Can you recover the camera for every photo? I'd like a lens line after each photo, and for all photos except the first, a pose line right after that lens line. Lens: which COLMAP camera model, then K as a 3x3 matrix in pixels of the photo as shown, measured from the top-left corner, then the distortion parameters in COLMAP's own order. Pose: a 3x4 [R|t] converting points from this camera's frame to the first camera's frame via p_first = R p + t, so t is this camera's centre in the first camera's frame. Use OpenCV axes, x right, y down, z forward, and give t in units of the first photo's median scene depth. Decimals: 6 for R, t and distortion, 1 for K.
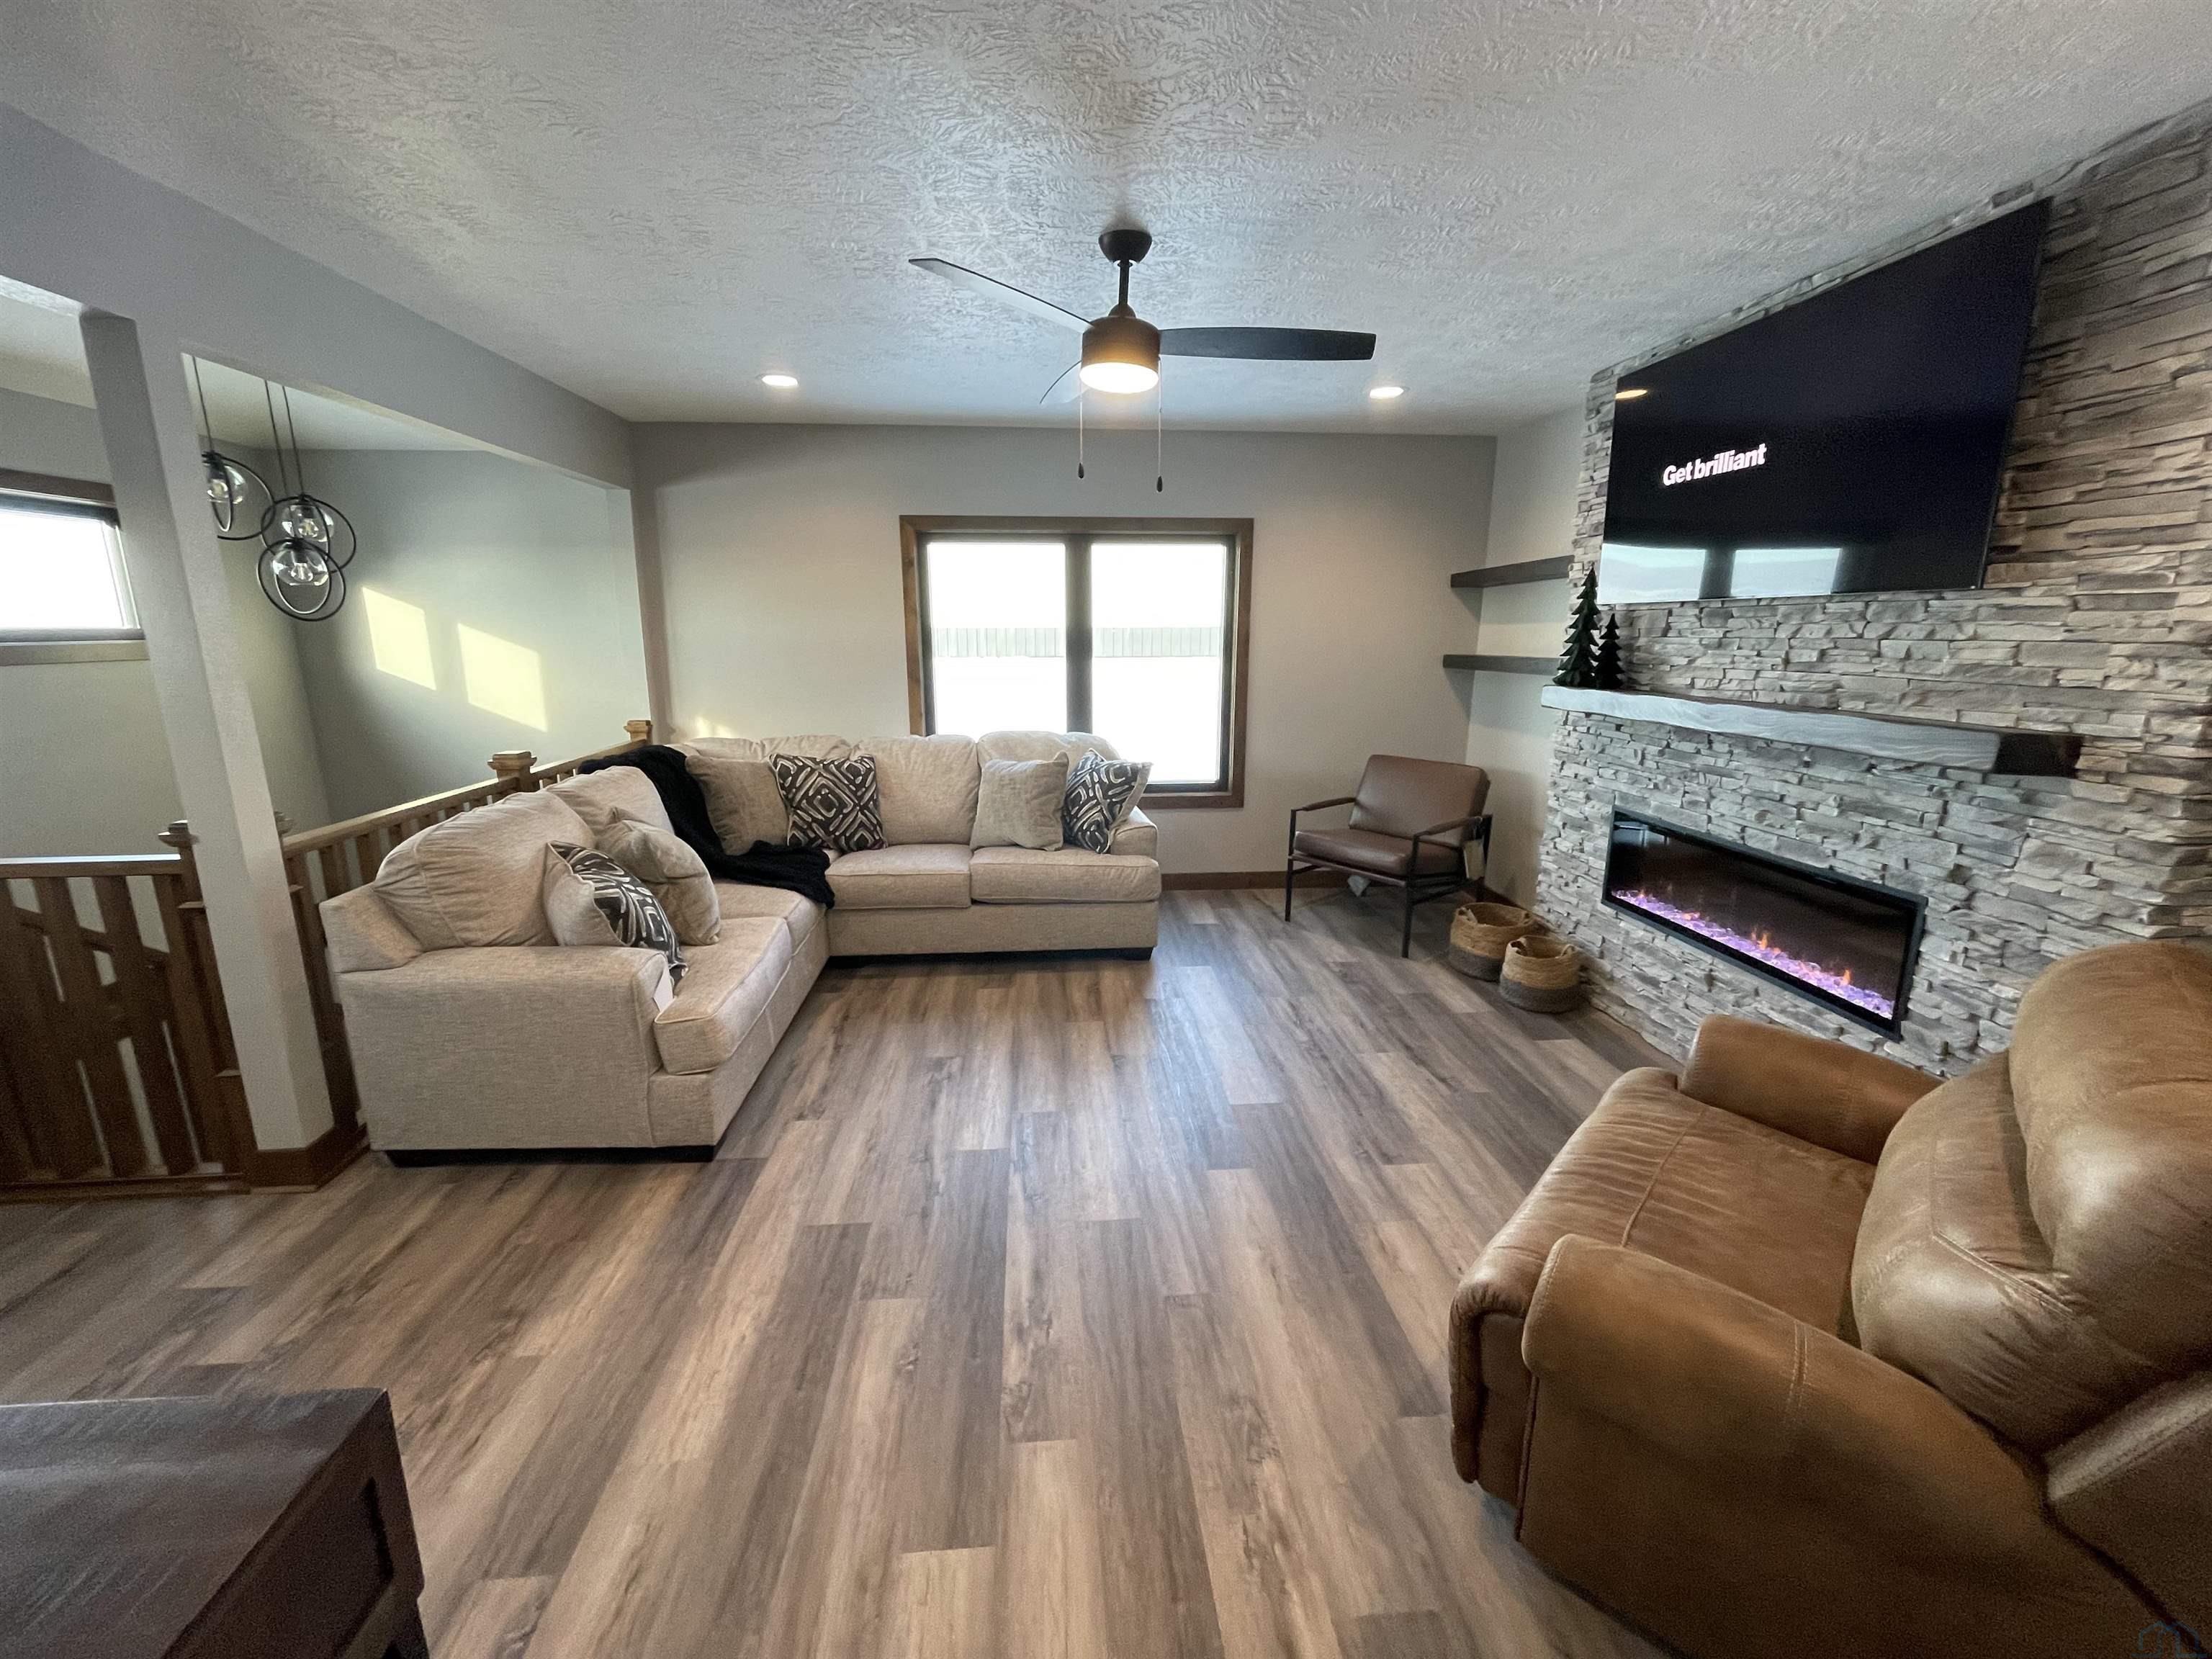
lens RADIAL K [[892.9, 0, 1097.6], [0, 892.9, 831.4], [0, 0, 1]] dist [-0.003823, -0.000319]
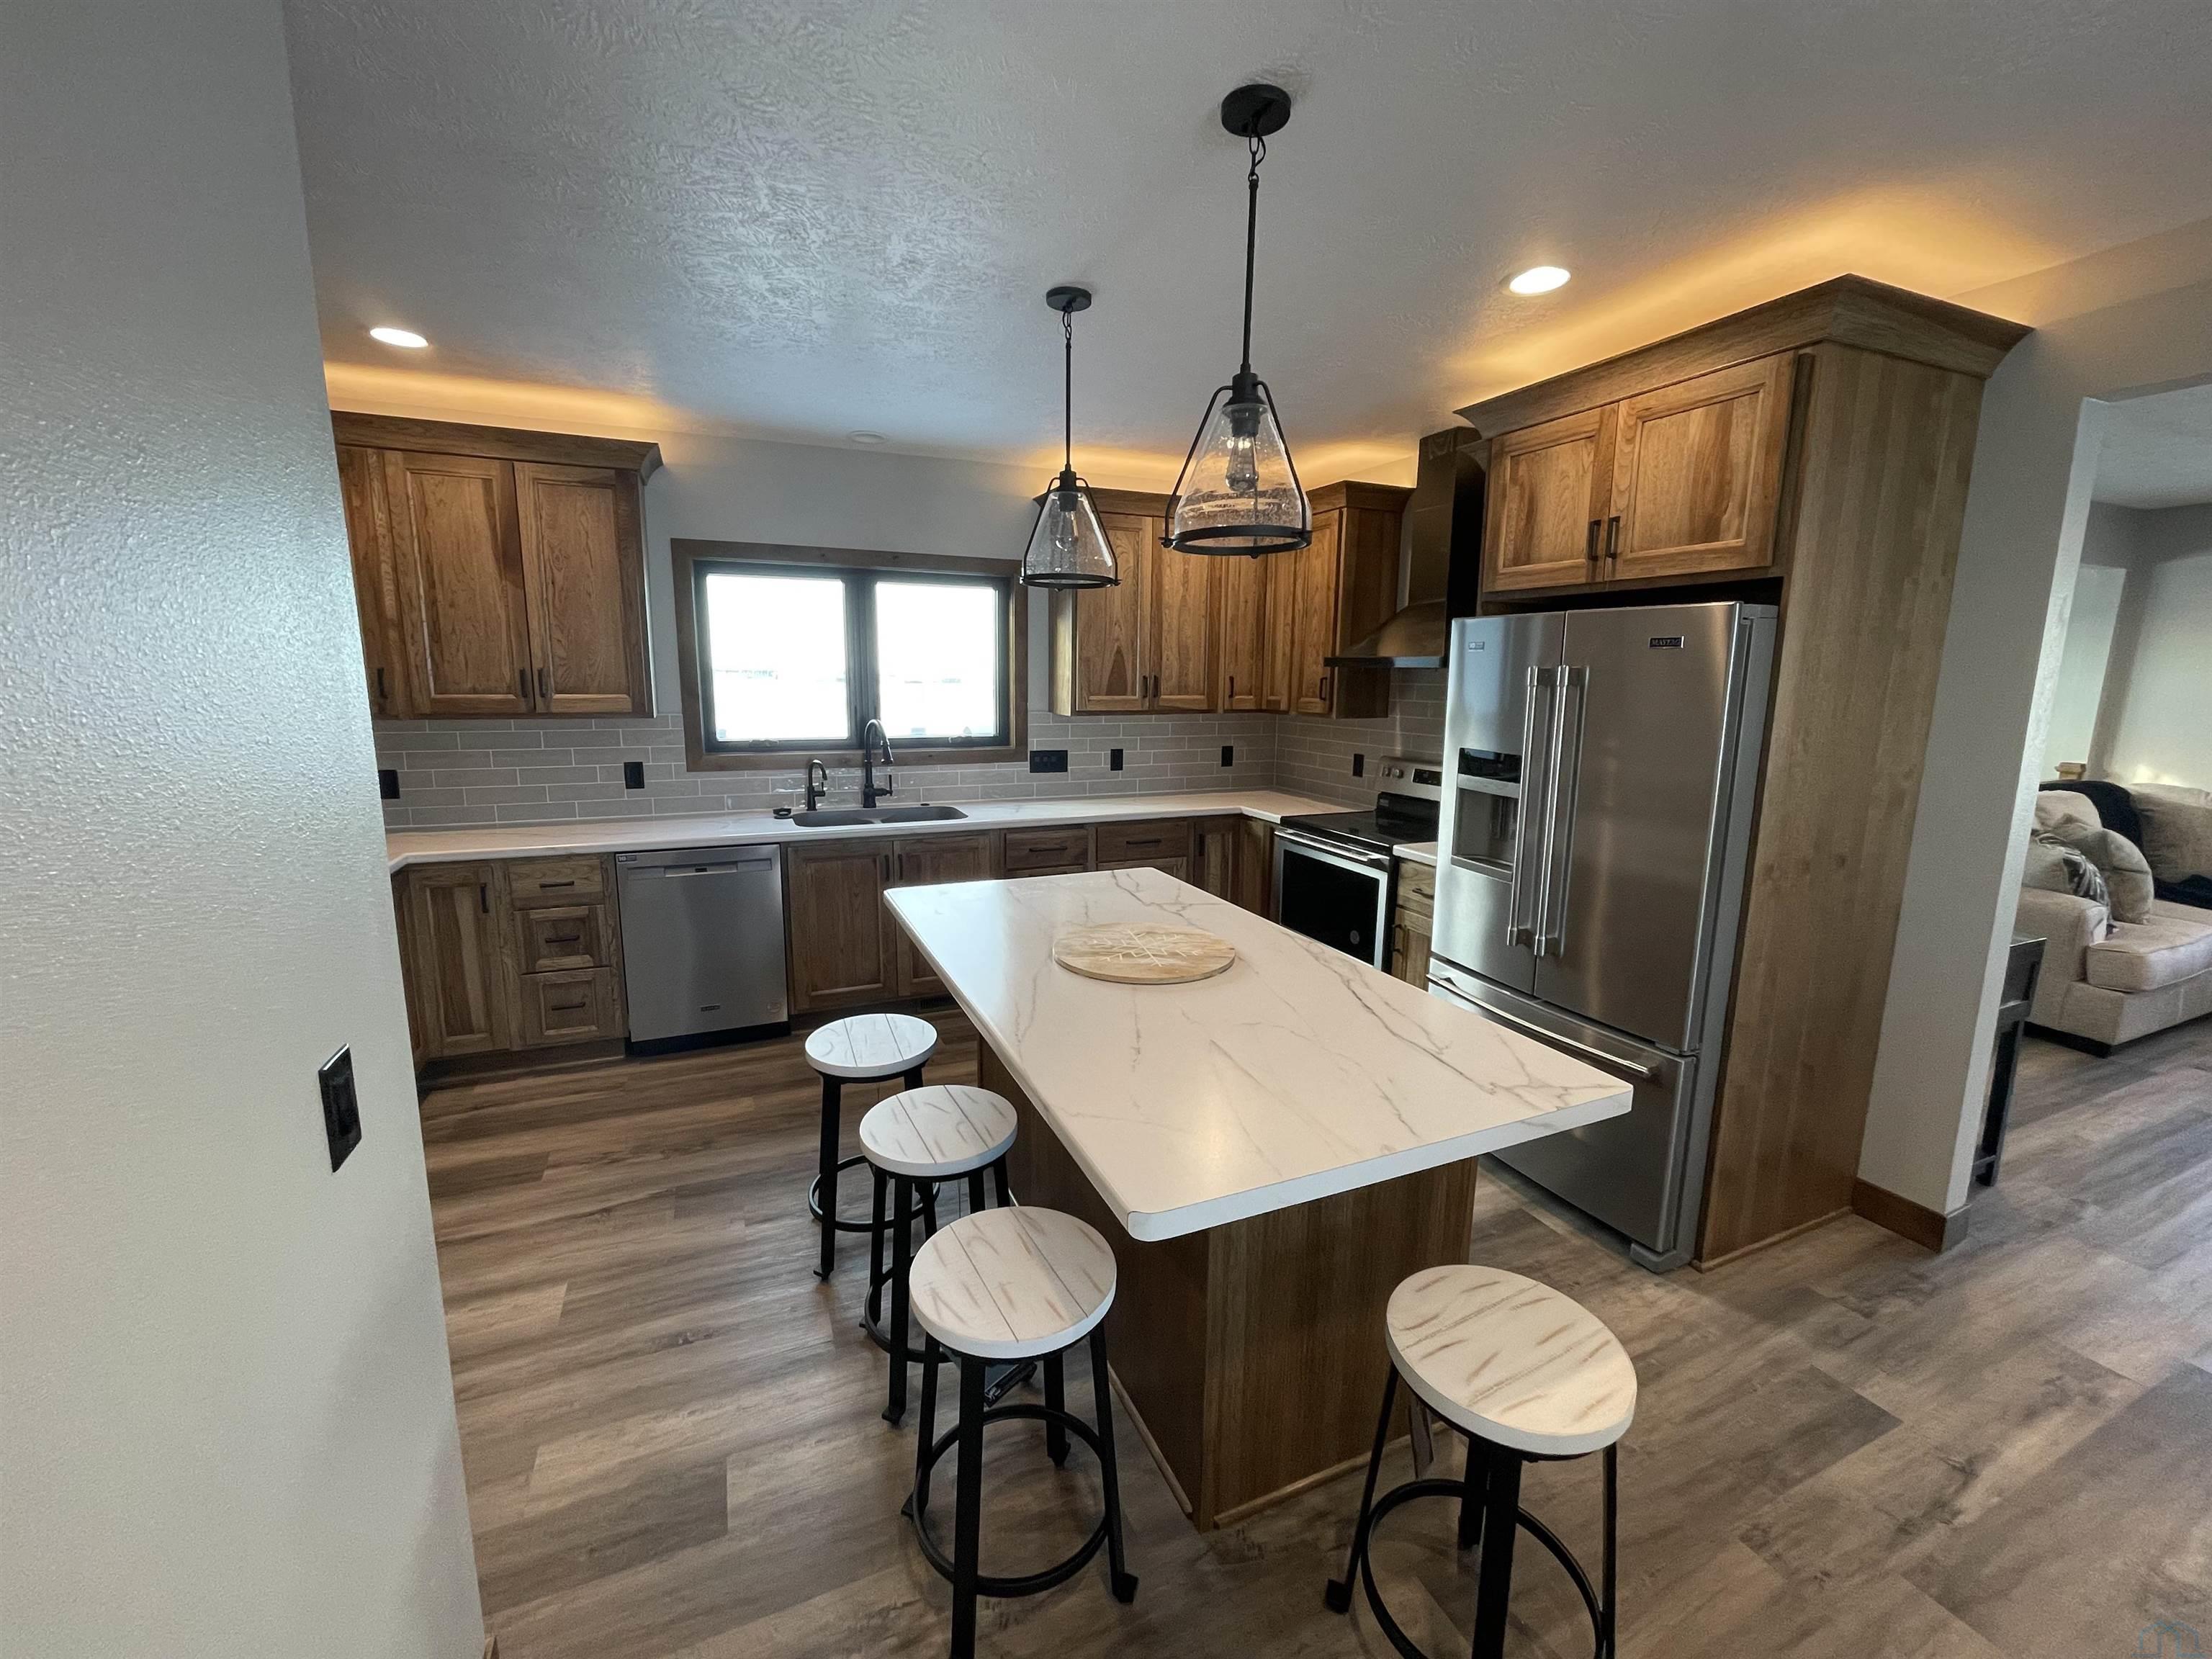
lens RADIAL K [[892.9, 0, 1101.1], [0, 892.9, 816.6], [0, 0, 1]] dist [-0.003823, -0.000319]
pose [[0.322191, 0.149974, -0.934720, 0.285796], [-0.206273, 0.974769, 0.085300, 0.179929], [0.923929, 0.165324, 0.344998, -0.927877]]
